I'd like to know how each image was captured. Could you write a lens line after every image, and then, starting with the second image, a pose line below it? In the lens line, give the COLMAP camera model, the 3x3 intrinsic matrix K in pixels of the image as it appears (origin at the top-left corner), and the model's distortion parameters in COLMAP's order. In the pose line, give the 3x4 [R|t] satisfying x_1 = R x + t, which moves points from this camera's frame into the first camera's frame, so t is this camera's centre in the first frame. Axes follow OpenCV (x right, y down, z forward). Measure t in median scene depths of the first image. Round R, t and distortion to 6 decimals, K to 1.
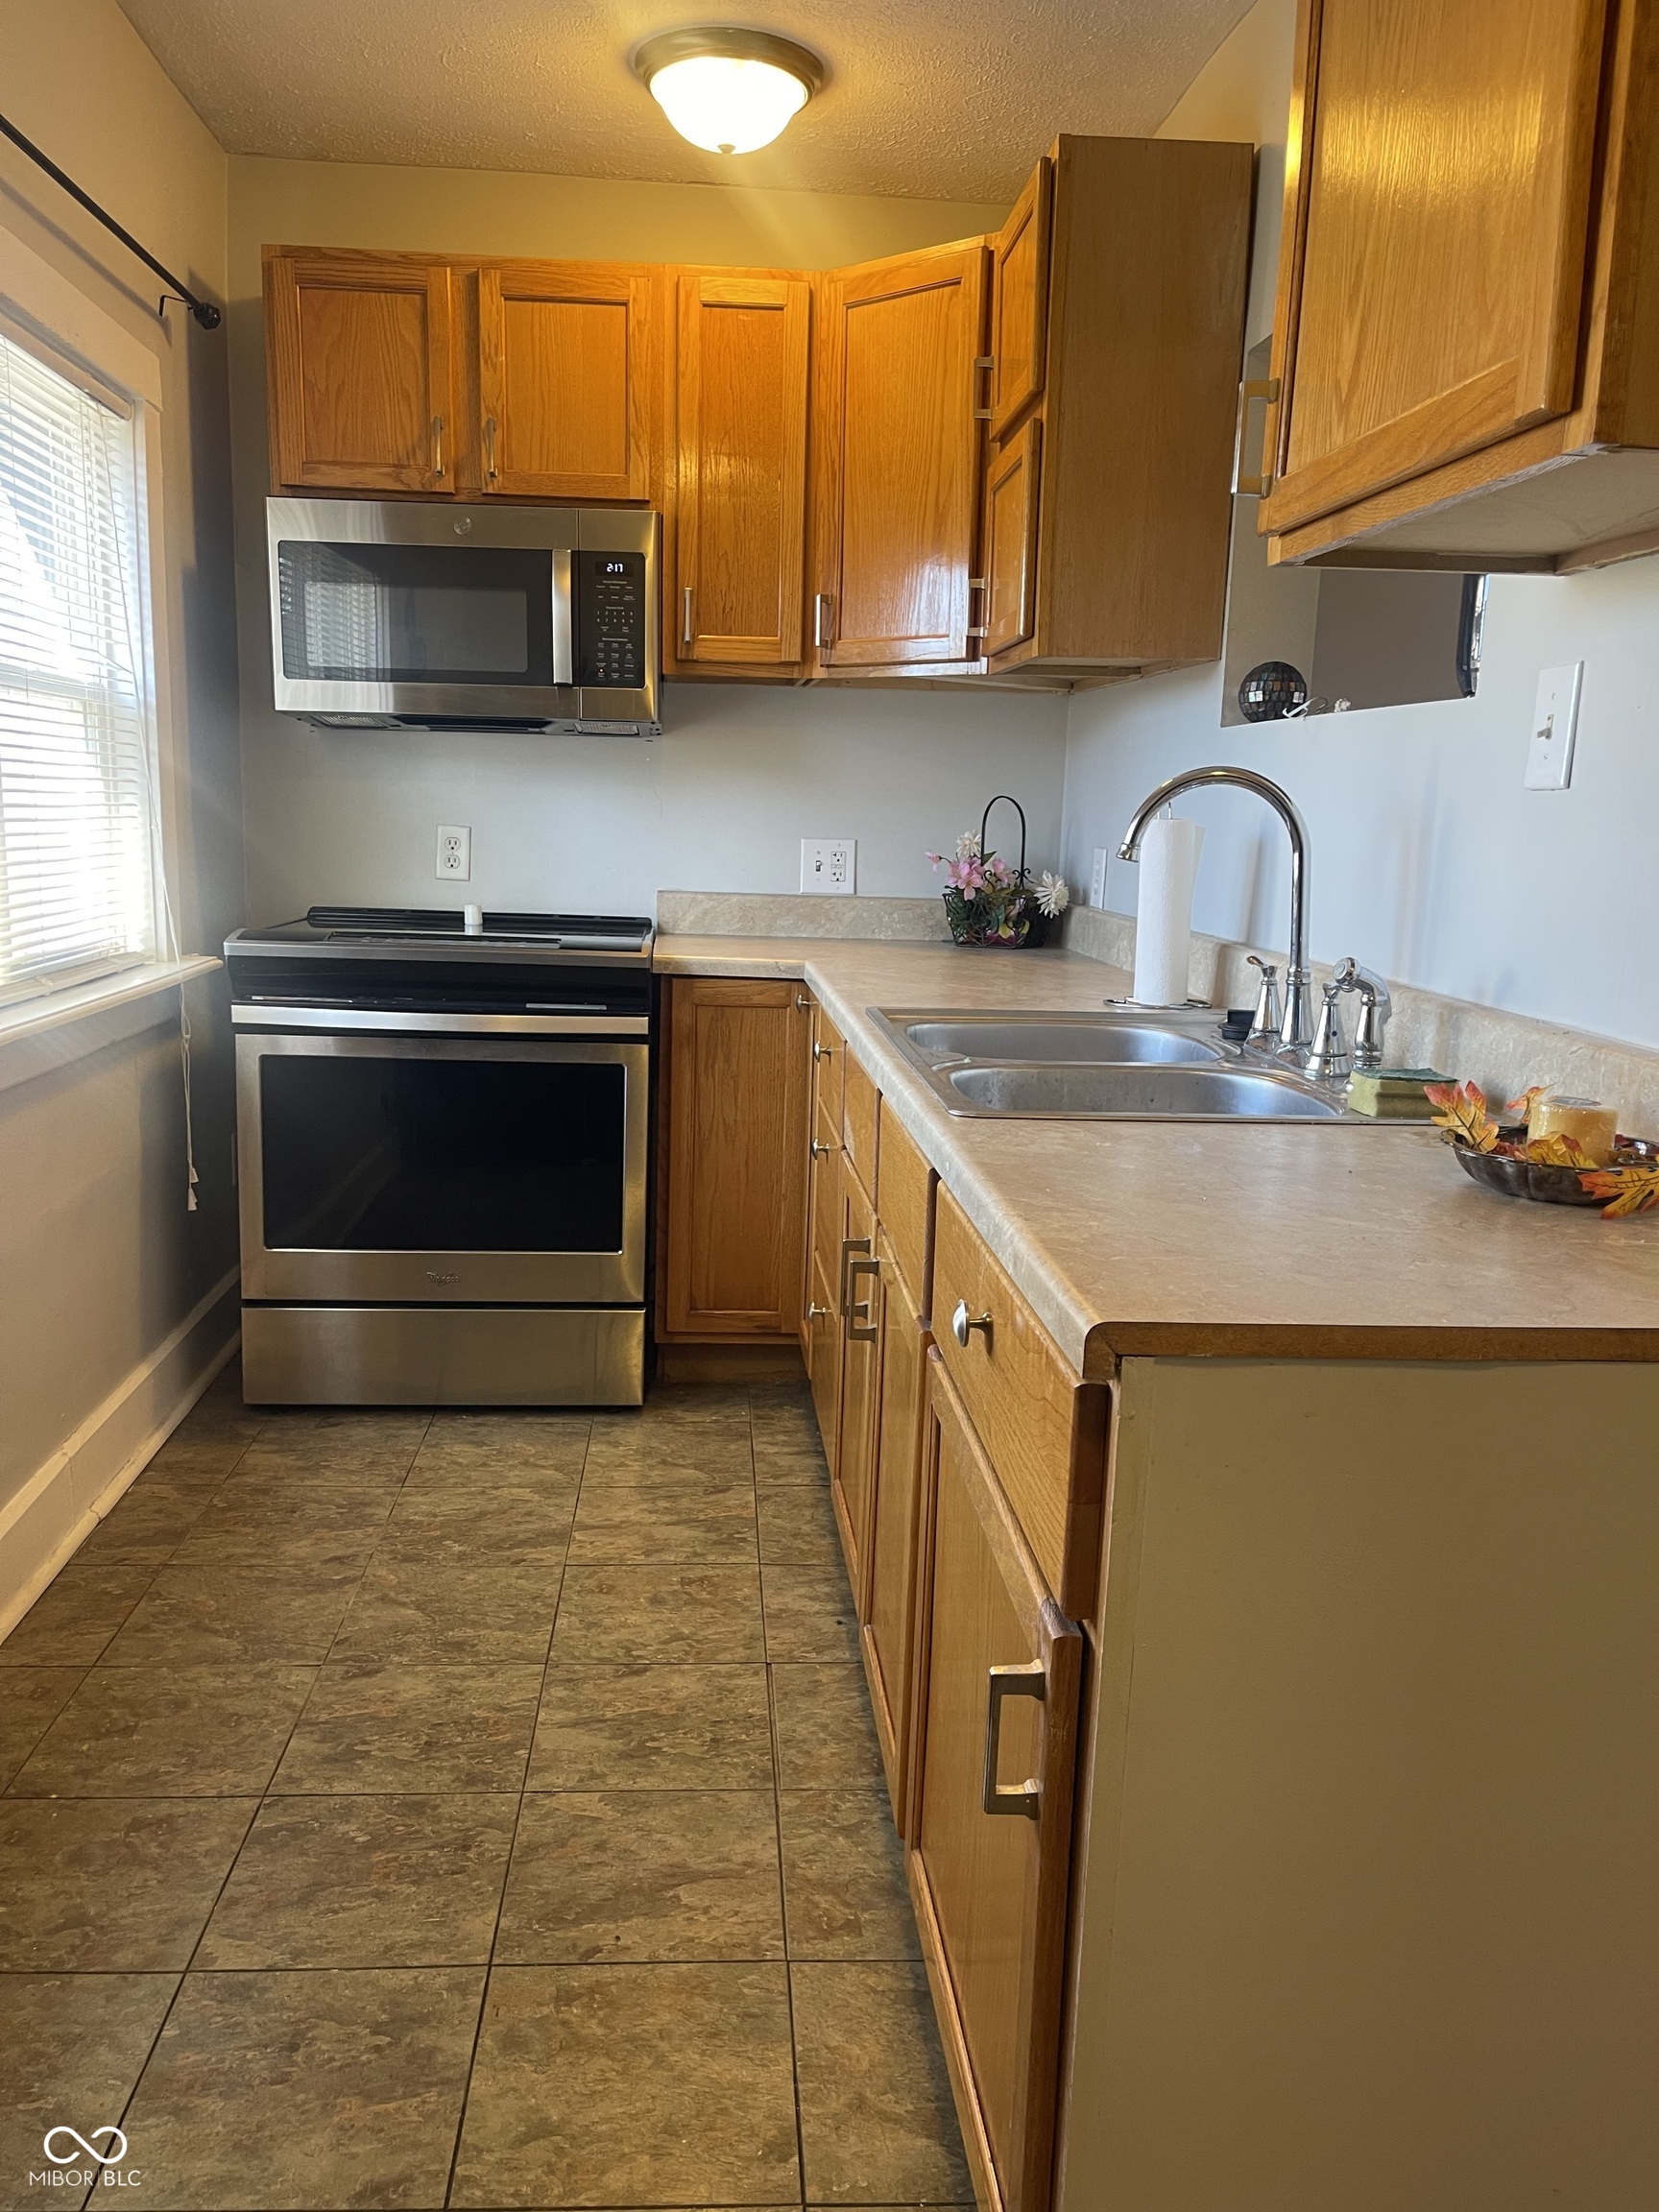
lens RADIAL K [[1644.4, 0, 819.5], [0, 1644.4, 1108.4], [0, 0, 1]] dist [0.007918, -0.002425]
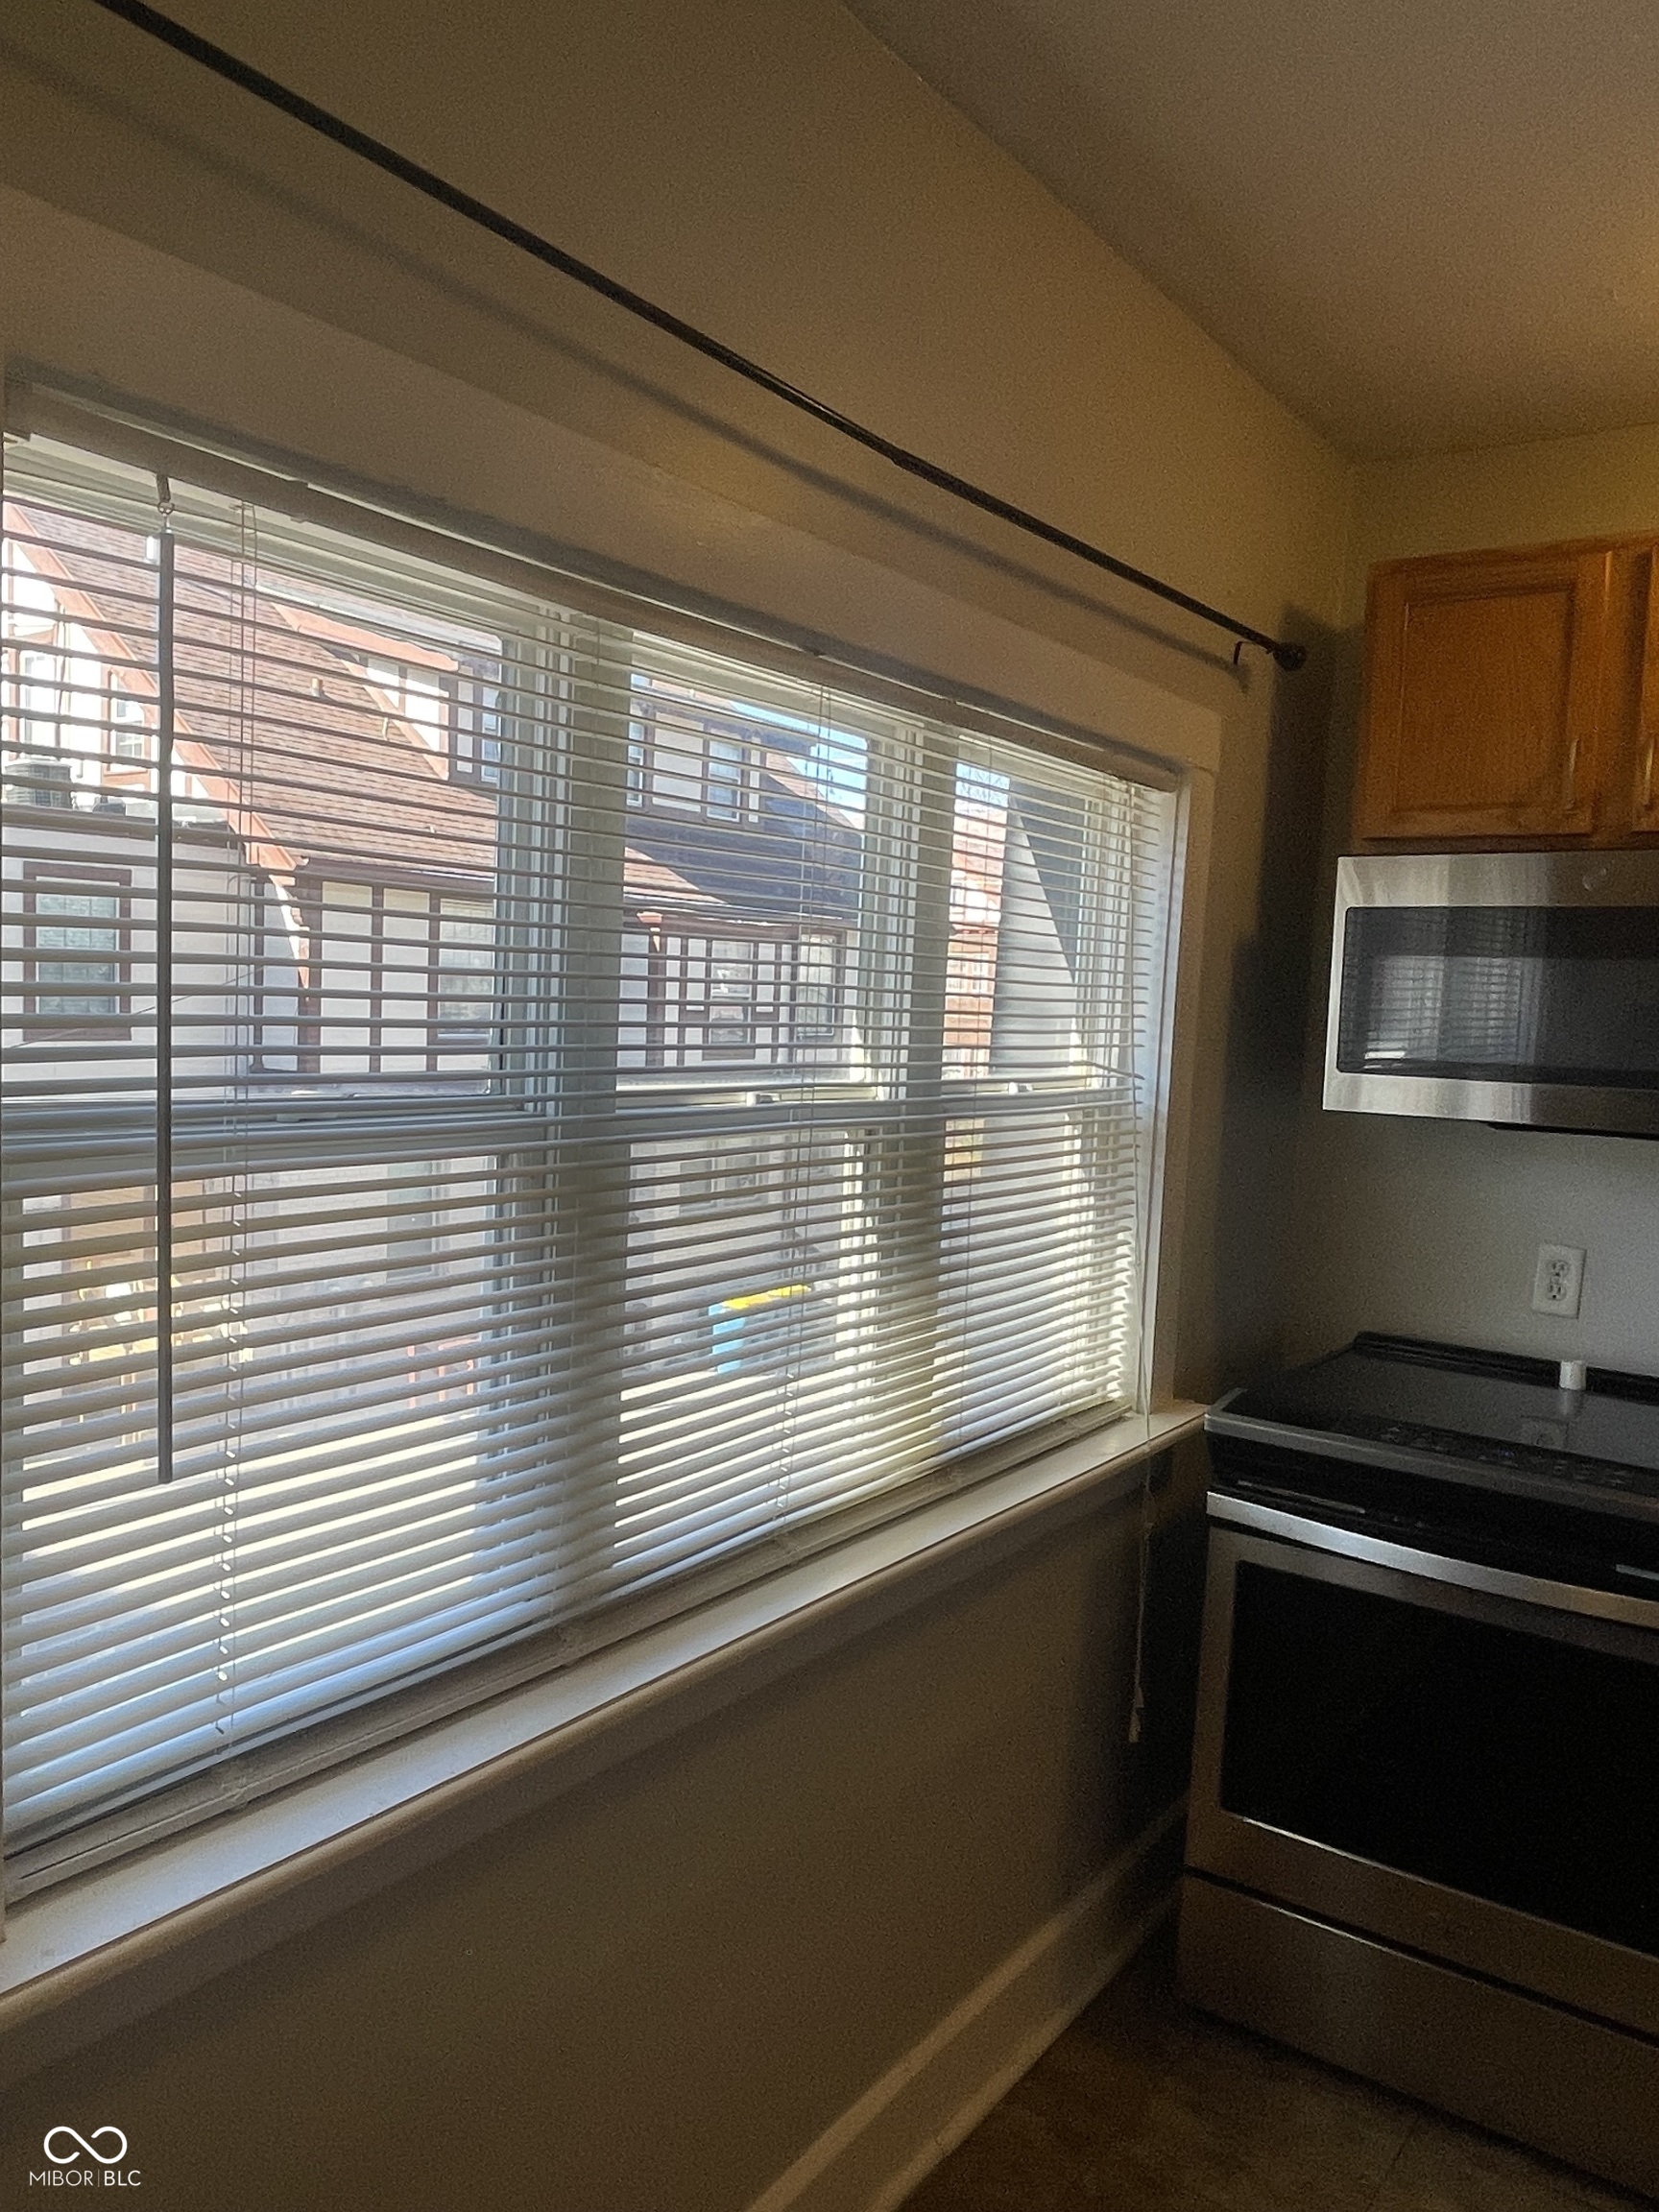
lens RADIAL K [[1644.4, 0, 829.6], [0, 1644.4, 1101.1], [0, 0, 1]] dist [0.007918, -0.002425]
pose [[0.769059, 0.052280, -0.637036, -0.002533], [-0.142552, 0.985576, -0.091211, -0.138599], [0.623079, 0.160957, 0.765419, 0.231591]]
